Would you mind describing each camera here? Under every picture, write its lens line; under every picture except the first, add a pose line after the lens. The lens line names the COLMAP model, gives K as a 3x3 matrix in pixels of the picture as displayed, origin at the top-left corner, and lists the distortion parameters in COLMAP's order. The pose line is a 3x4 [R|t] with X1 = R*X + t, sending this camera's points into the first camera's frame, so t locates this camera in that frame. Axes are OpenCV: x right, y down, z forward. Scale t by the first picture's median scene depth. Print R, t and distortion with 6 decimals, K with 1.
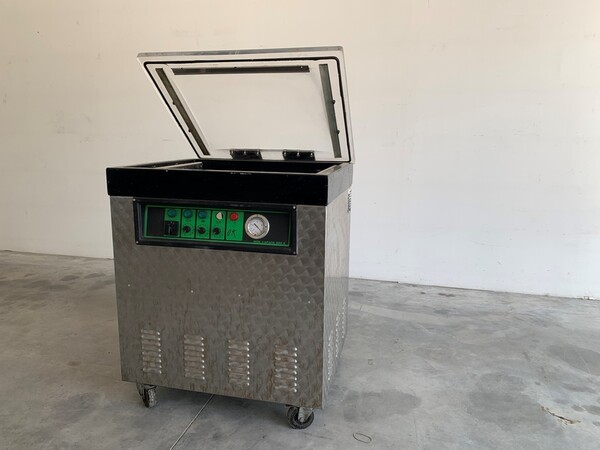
lens RADIAL K [[456.5, 0, 300.0], [0, 456.5, 225.0], [0, 0, 1]] dist [0.008525, -0.006744]
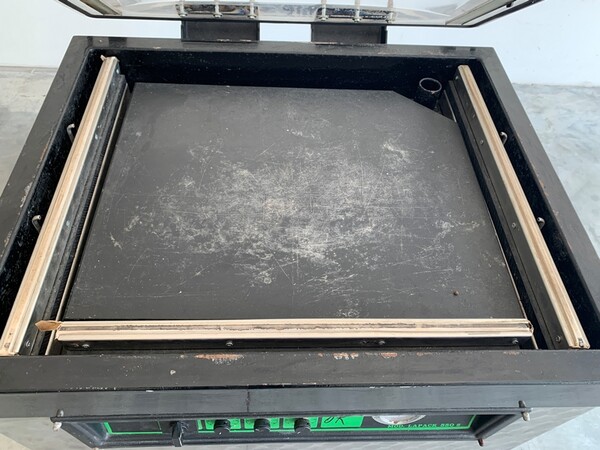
lens RADIAL K [[461.0, 0, 286.8], [0, 461.0, 219.1], [0, 0, 1]] dist [-0.003401, -0.002646]
pose [[0.965933, -0.186243, 0.179683, -0.194458], [0.018248, 0.741607, 0.670586, -0.335852], [-0.258147, -0.644463, 0.719742, 0.680399]]
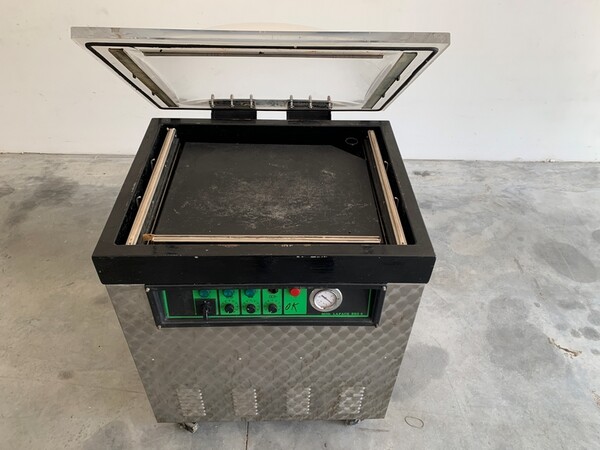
lens RADIAL K [[456.5, 0, 300.0], [0, 456.5, 225.0], [0, 0, 1]] dist [0.008525, -0.006744]
pose [[0.965835, -0.161638, 0.202573, -0.223299], [0.036728, 0.859142, 0.510417, -0.409559], [-0.256542, -0.485539, 0.835726, 0.344607]]
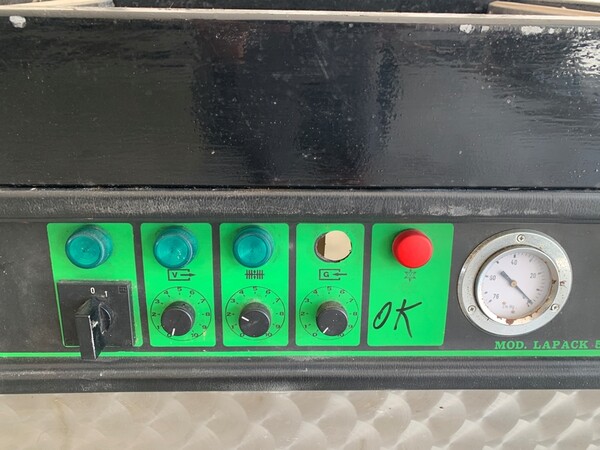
lens RADIAL K [[452.9, 0, 300.0], [0, 452.9, 225.0], [0, 0, 1]] dist [-0.007848, -0.004424]
pose [[0.967192, -0.112025, 0.228013, -0.198547], [0.044533, 0.958391, 0.281964, -0.074928], [-0.250113, -0.262559, 0.931937, 0.673802]]
